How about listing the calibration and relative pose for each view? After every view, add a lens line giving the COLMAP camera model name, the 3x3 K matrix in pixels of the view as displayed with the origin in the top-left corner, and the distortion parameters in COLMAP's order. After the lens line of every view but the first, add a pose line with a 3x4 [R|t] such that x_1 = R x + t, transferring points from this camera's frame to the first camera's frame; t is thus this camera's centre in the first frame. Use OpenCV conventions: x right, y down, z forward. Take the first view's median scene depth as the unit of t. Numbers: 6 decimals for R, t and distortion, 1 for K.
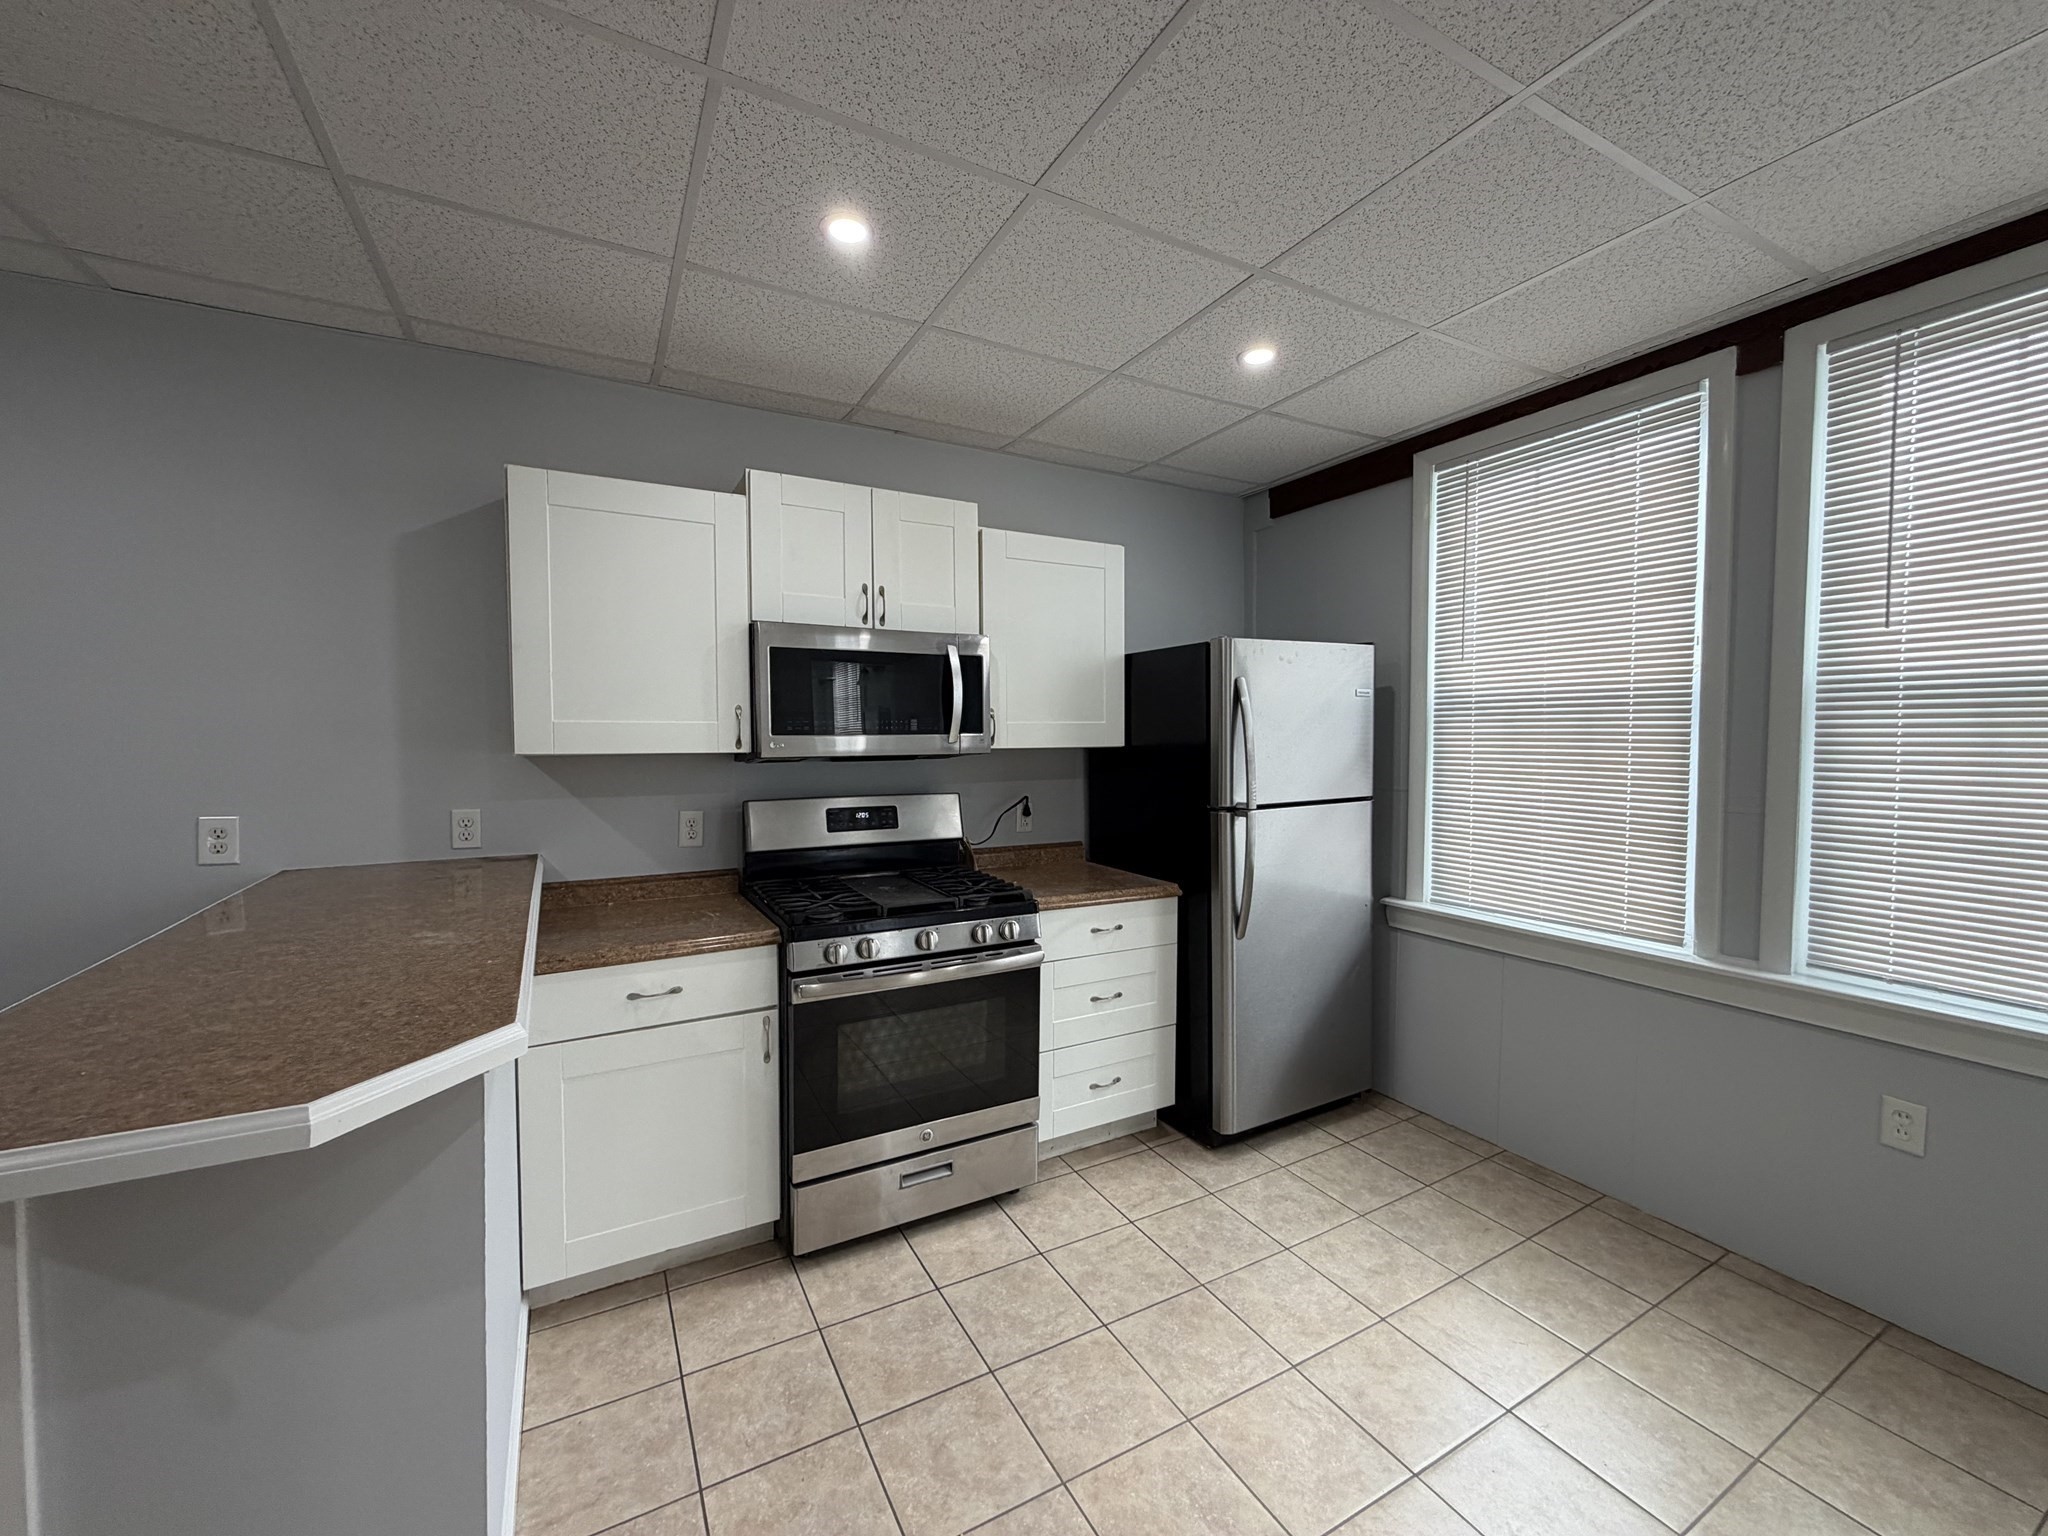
lens RADIAL K [[812.8, 0, 1024.0], [0, 812.8, 768.0], [0, 0, 1]] dist [-0.000071, -0.000748]
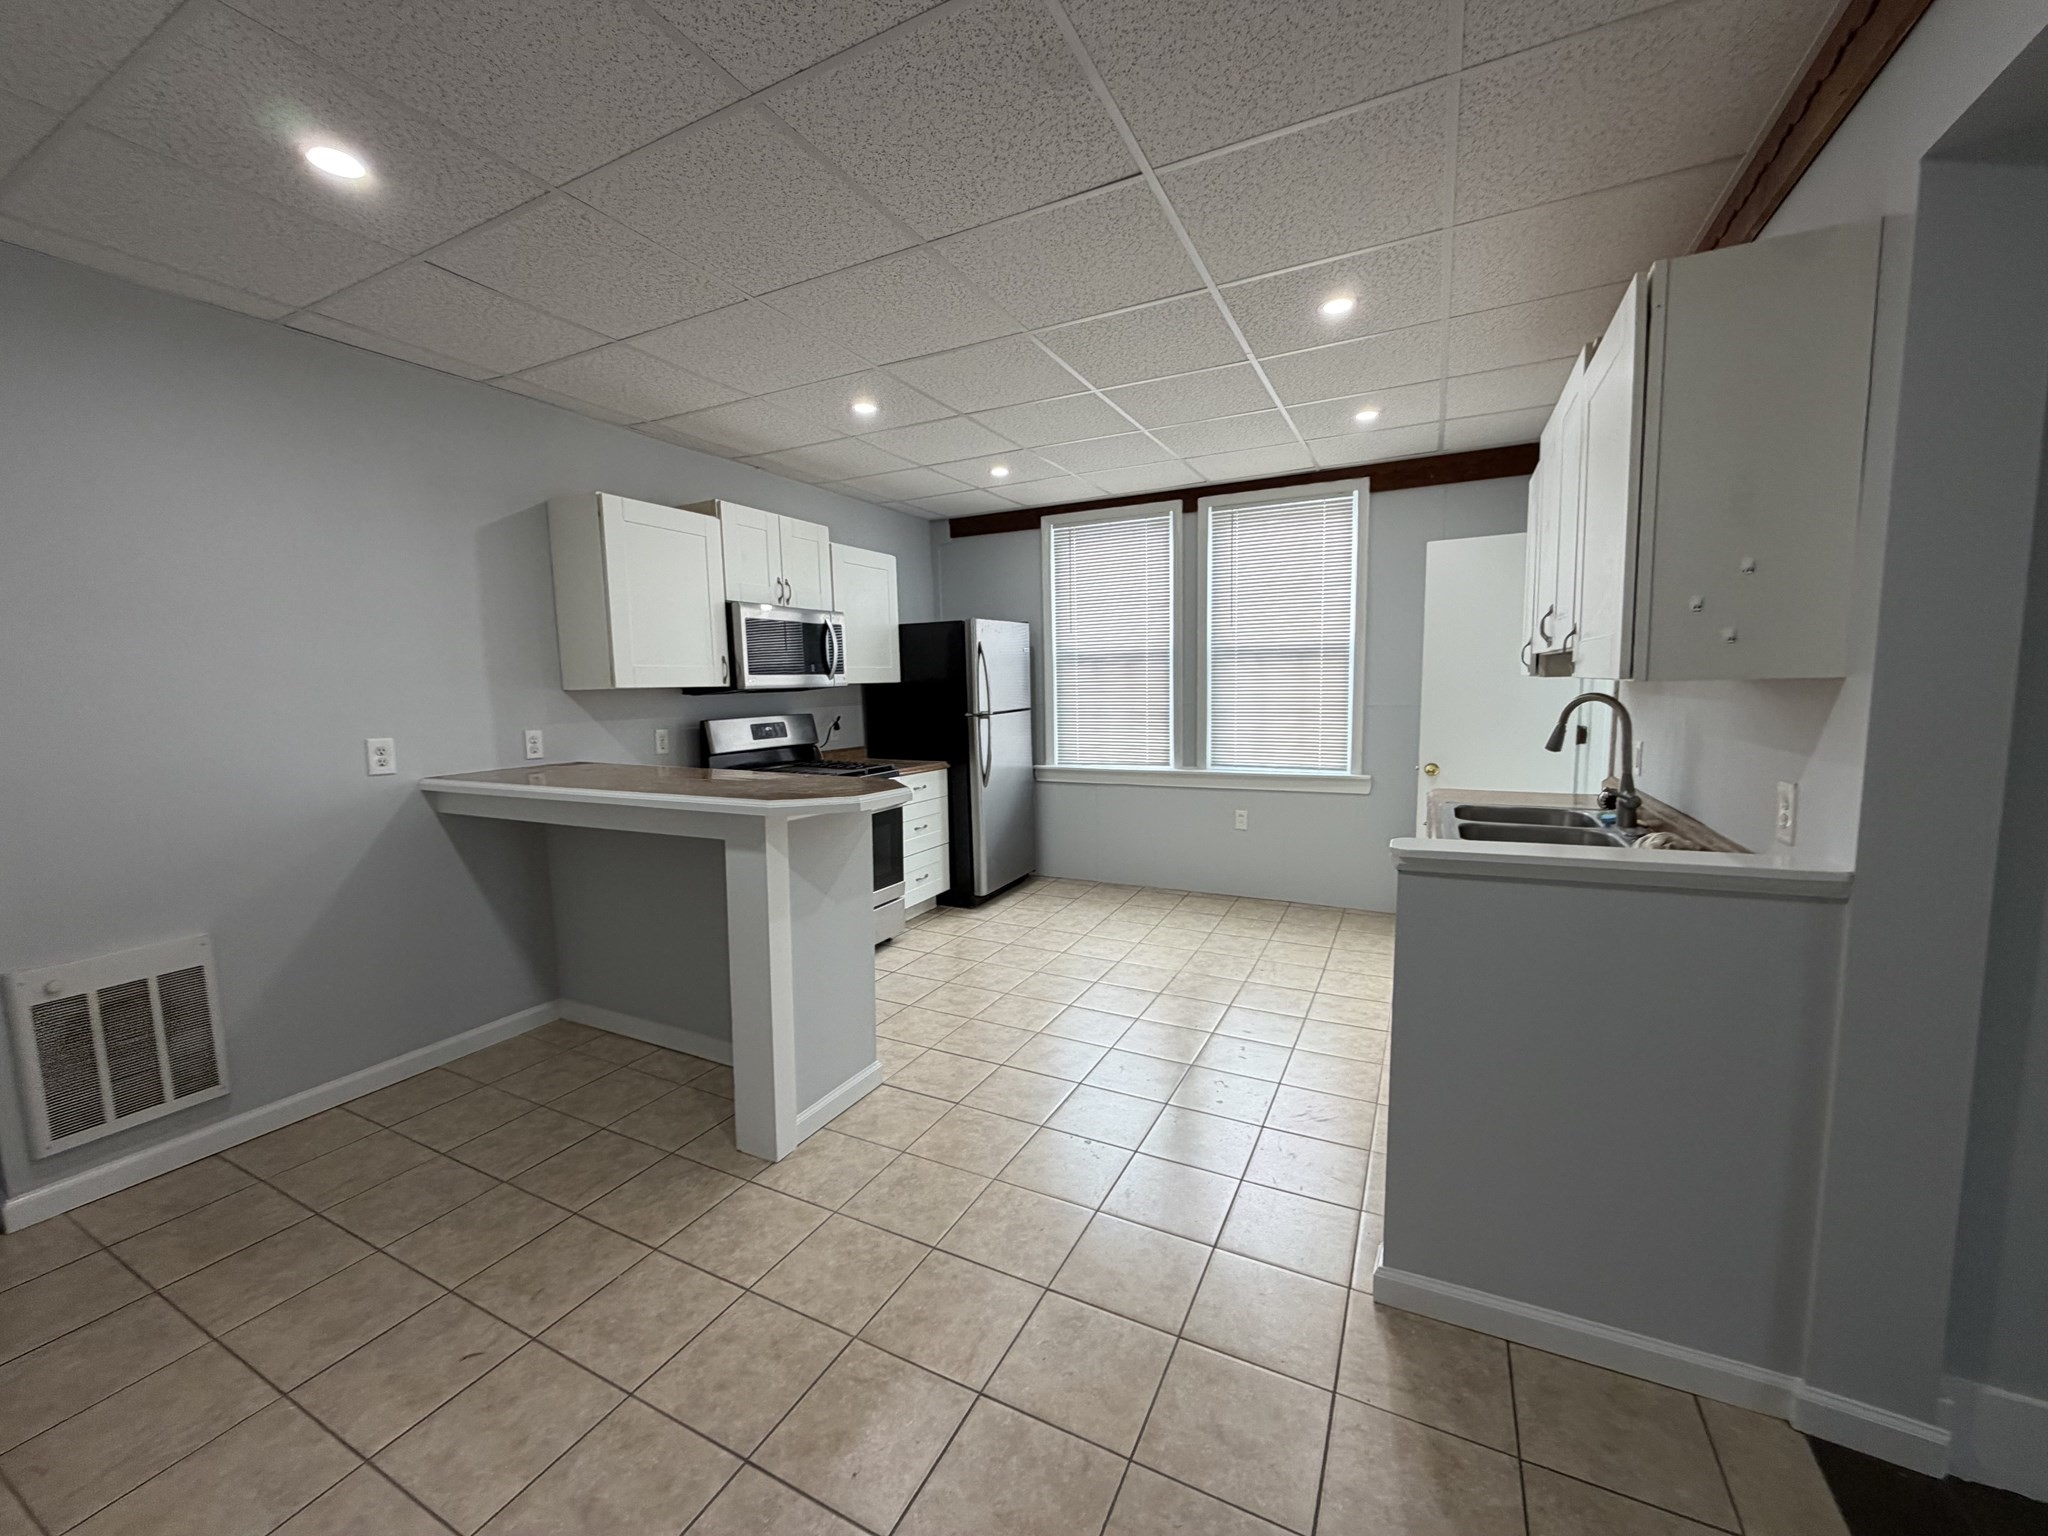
lens RADIAL K [[812.8, 0, 1024.0], [0, 812.8, 768.0], [0, 0, 1]] dist [-0.000071, -0.000748]
pose [[0.821172, -0.074406, 0.565810, -0.690606], [0.041798, 0.996643, 0.070400, 0.045488], [-0.569148, -0.034161, 0.821525, -0.537233]]
